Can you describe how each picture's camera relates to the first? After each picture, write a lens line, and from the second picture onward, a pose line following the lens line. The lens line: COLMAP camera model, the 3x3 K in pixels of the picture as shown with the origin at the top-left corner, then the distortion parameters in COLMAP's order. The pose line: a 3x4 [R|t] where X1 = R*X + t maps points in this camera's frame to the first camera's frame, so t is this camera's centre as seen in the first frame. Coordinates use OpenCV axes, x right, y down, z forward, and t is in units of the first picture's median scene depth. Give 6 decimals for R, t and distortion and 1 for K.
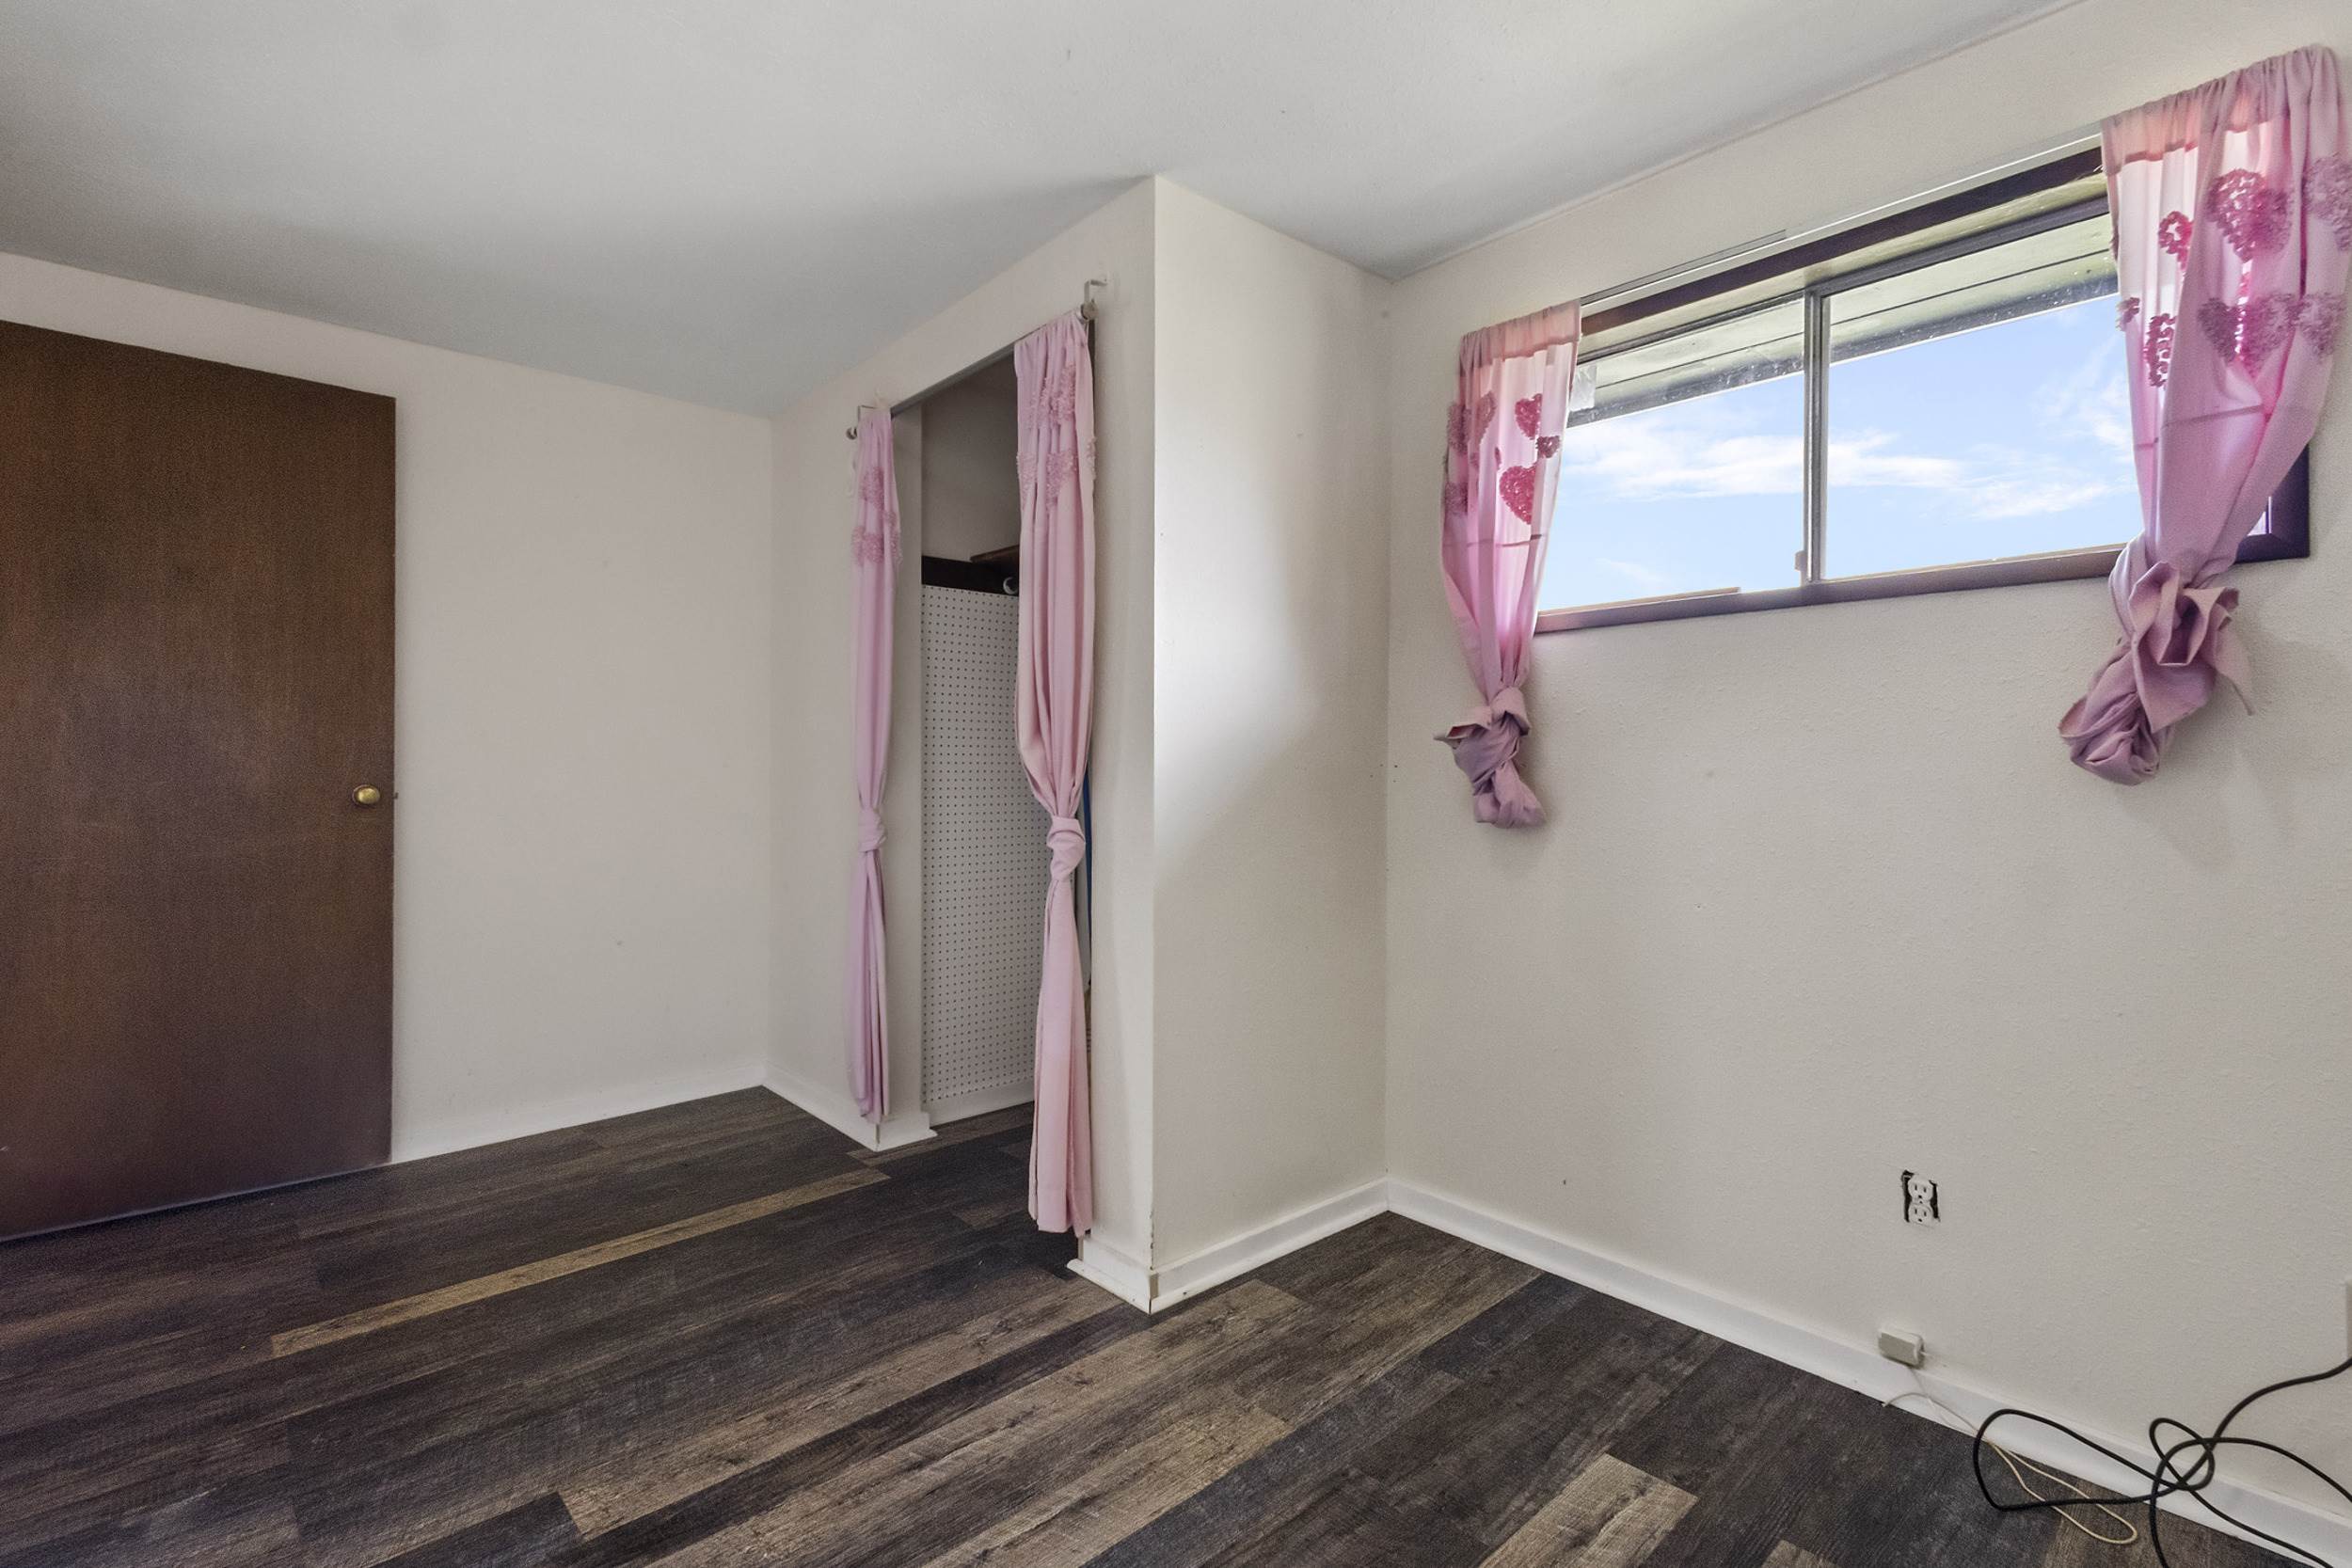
lens RADIAL K [[1079.0, 0, 1176.0], [0, 1079.0, 784.0], [0, 0, 1]] dist [0.004705, -0.000384]
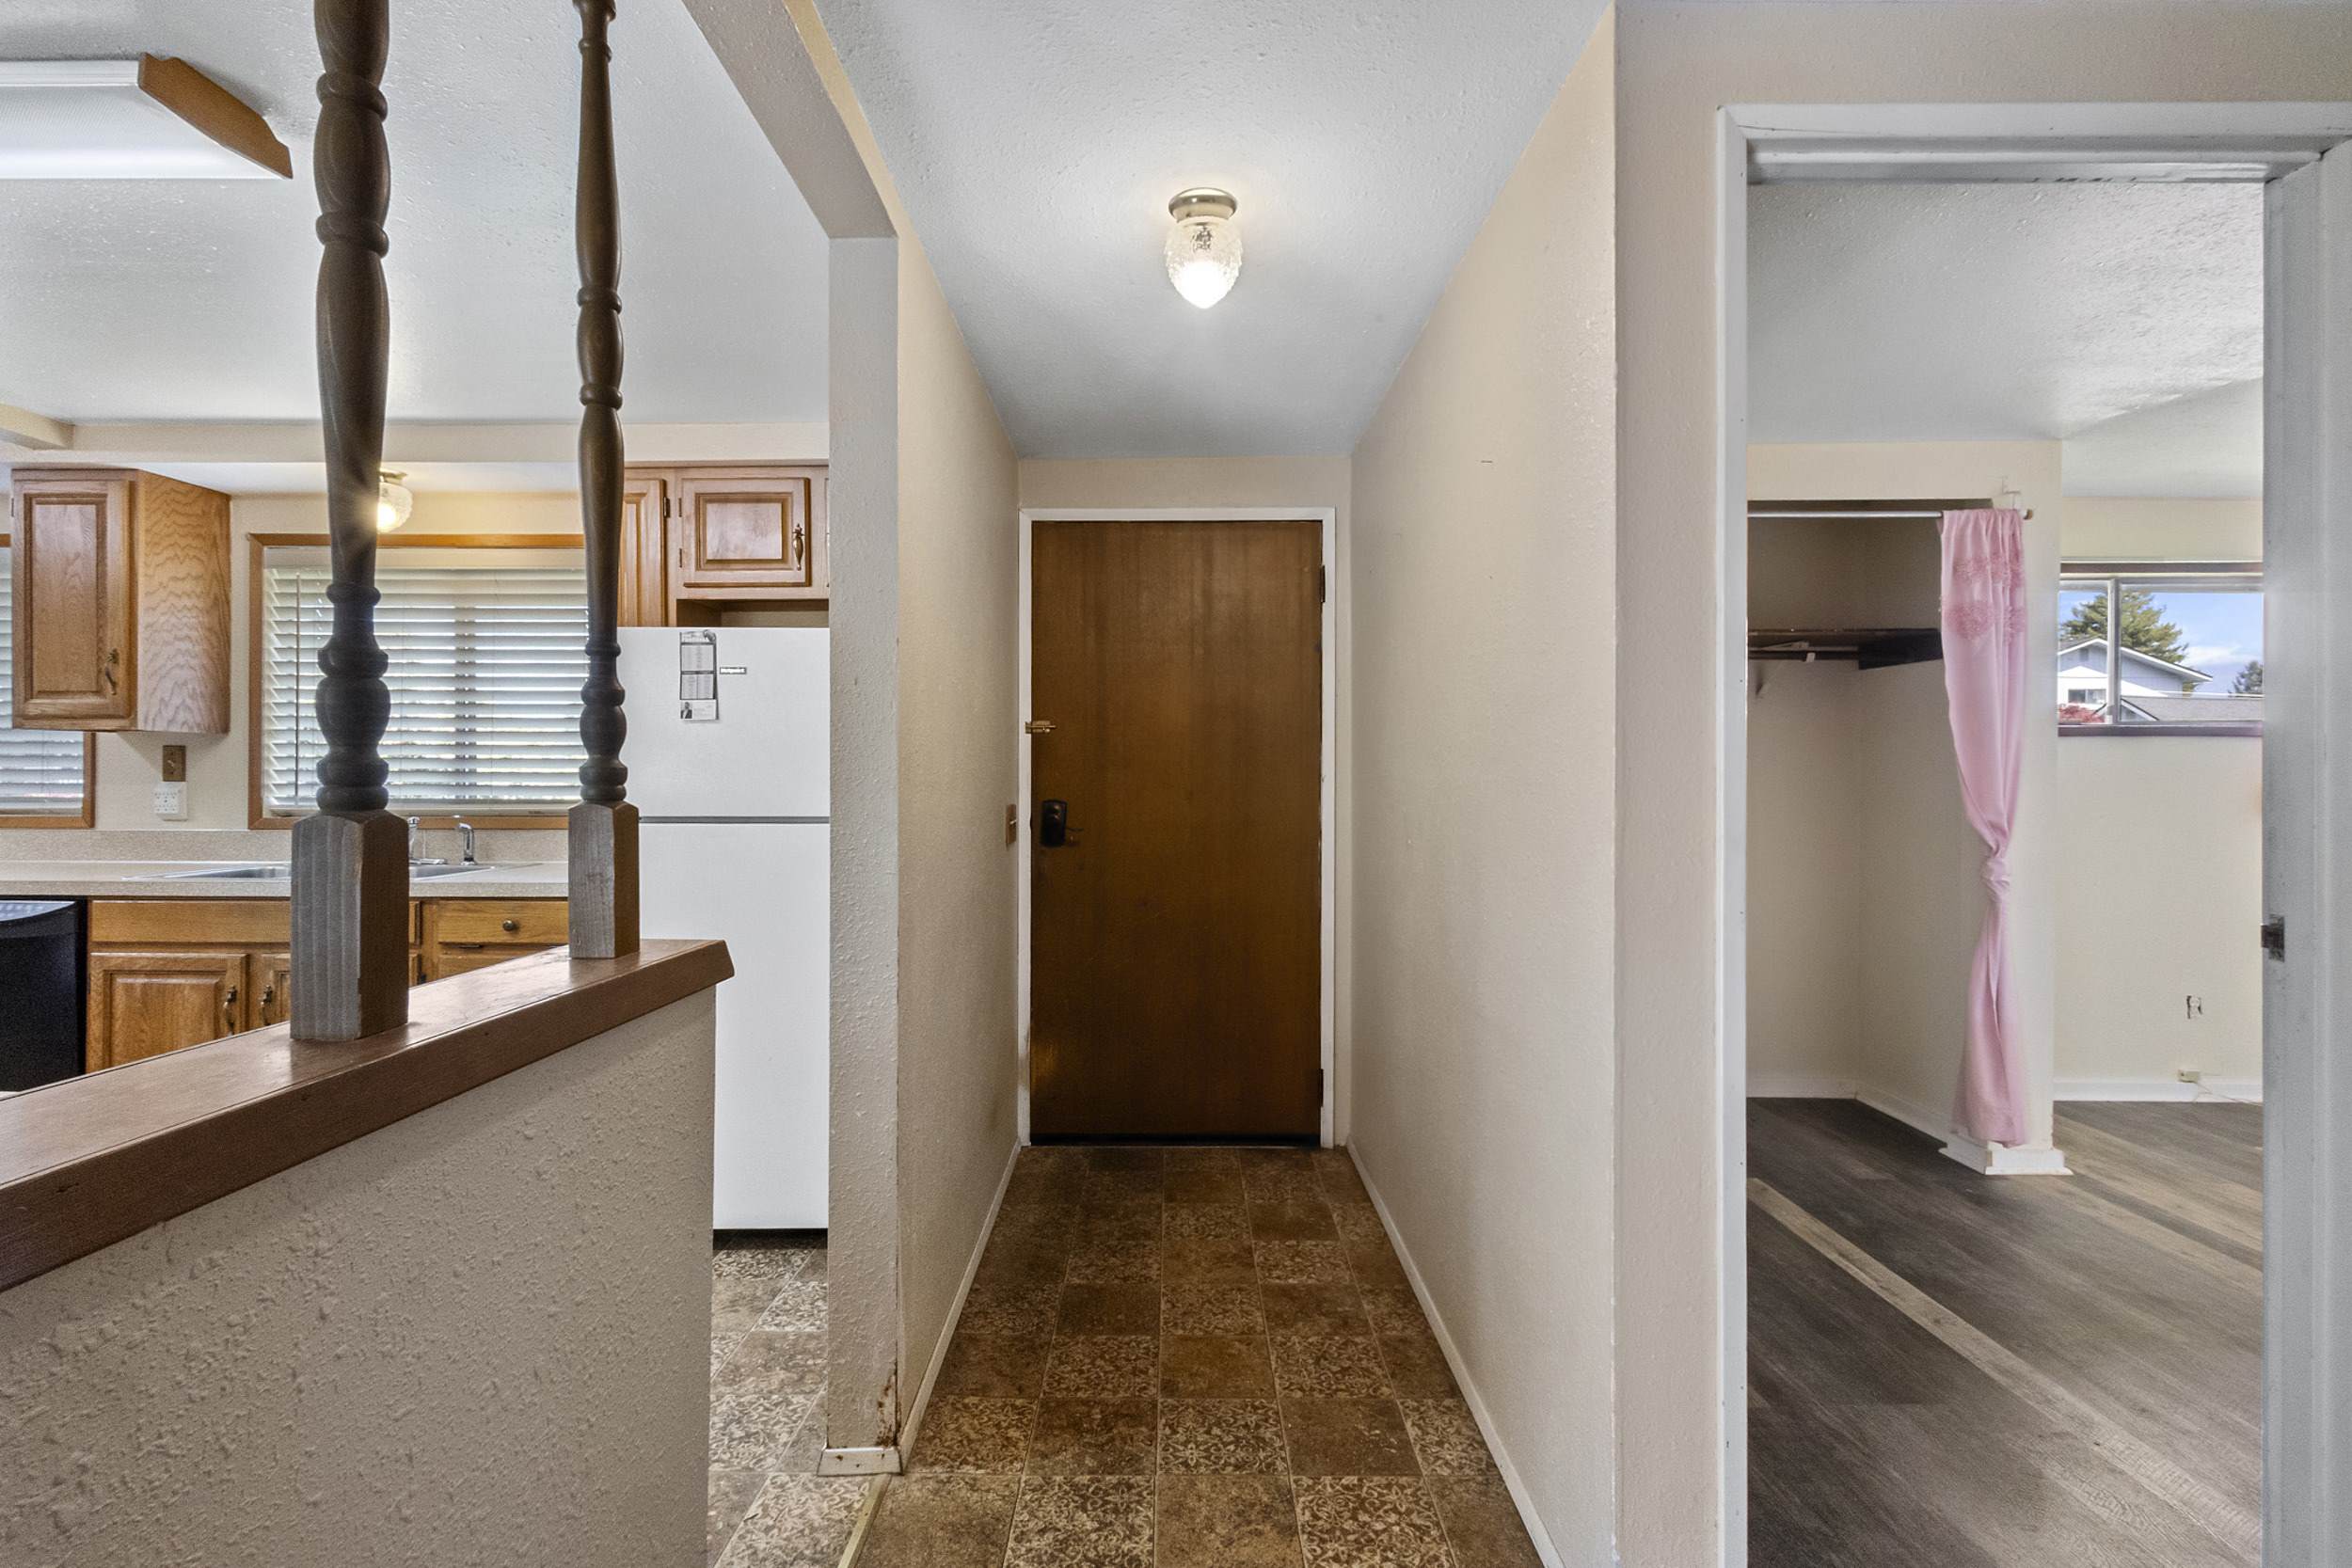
lens RADIAL K [[1079.0, 0, 1176.0], [0, 1079.0, 784.0], [0, 0, 1]] dist [0.004705, -0.000384]
pose [[0.673368, -0.007719, 0.739267, -2.305421], [0.012154, 0.999926, -0.000630, -0.095251], [-0.739207, 0.009409, 0.673412, 1.019557]]
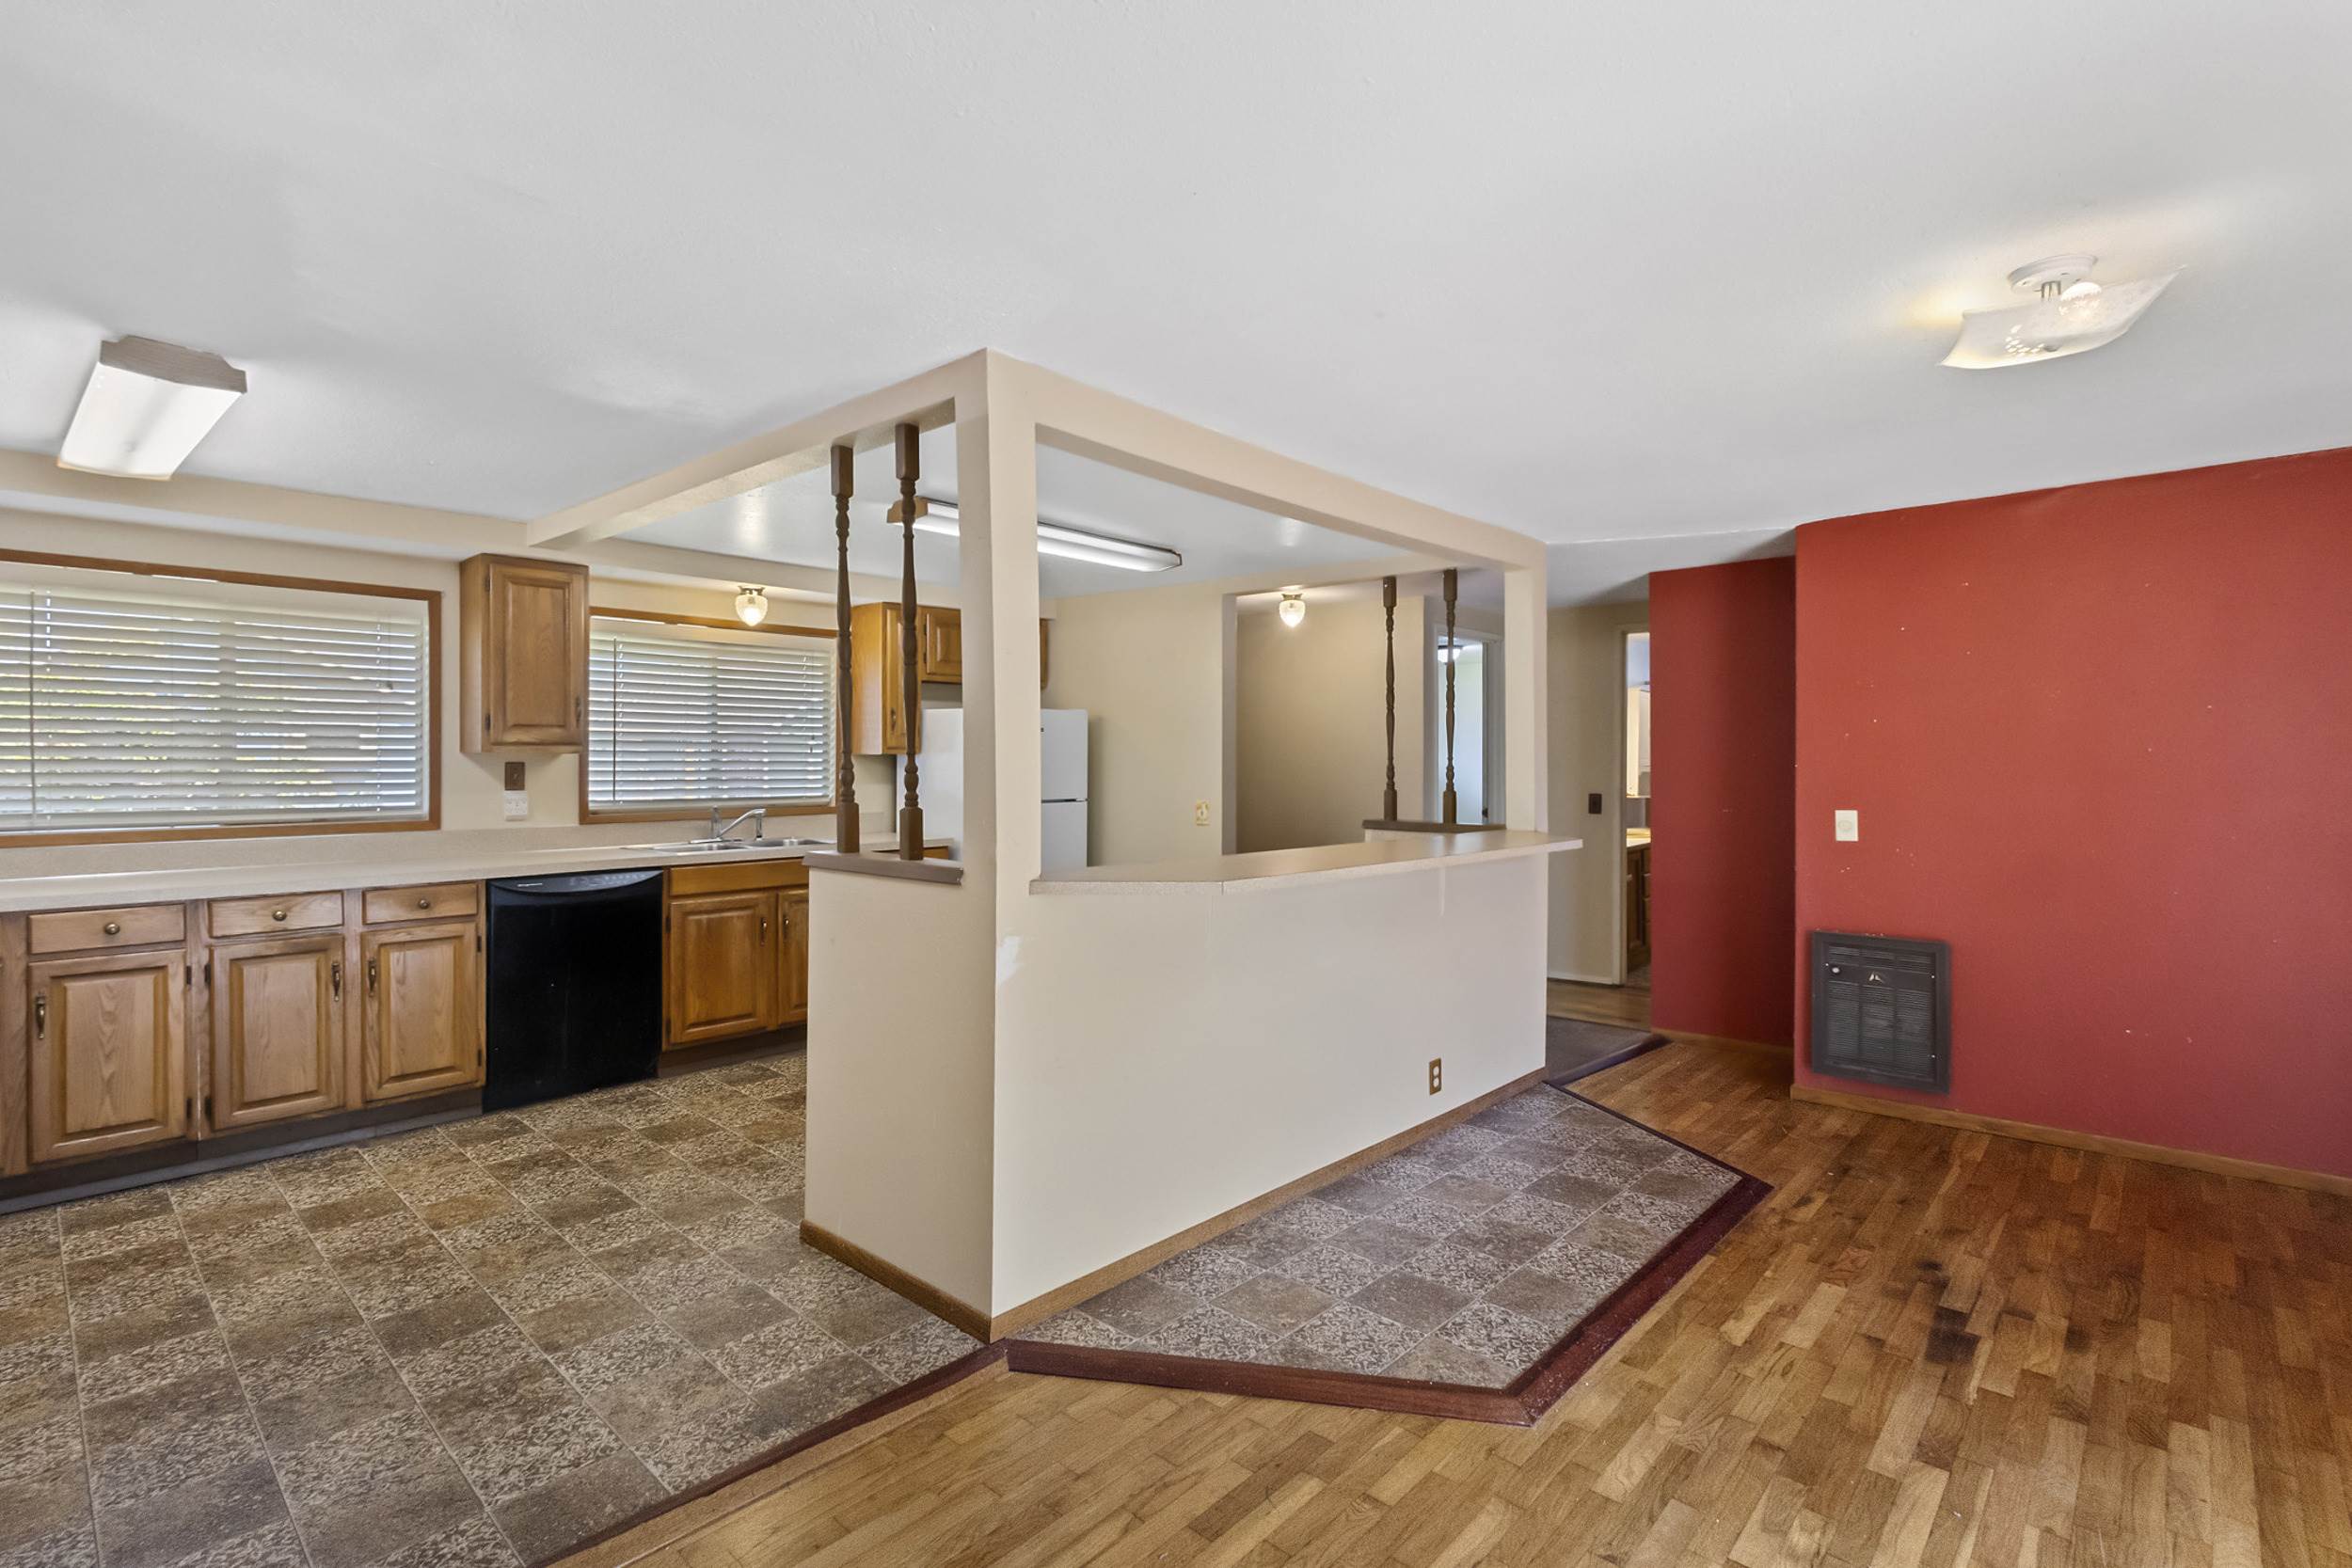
lens RADIAL K [[1079.0, 0, 1176.0], [0, 1079.0, 784.0], [0, 0, 1]] dist [0.004705, -0.000384]
pose [[-0.081955, -0.024796, 0.996328, -4.974818], [0.015501, 0.999538, 0.026151, -0.189196], [-0.996515, 0.017587, -0.081533, 2.480154]]
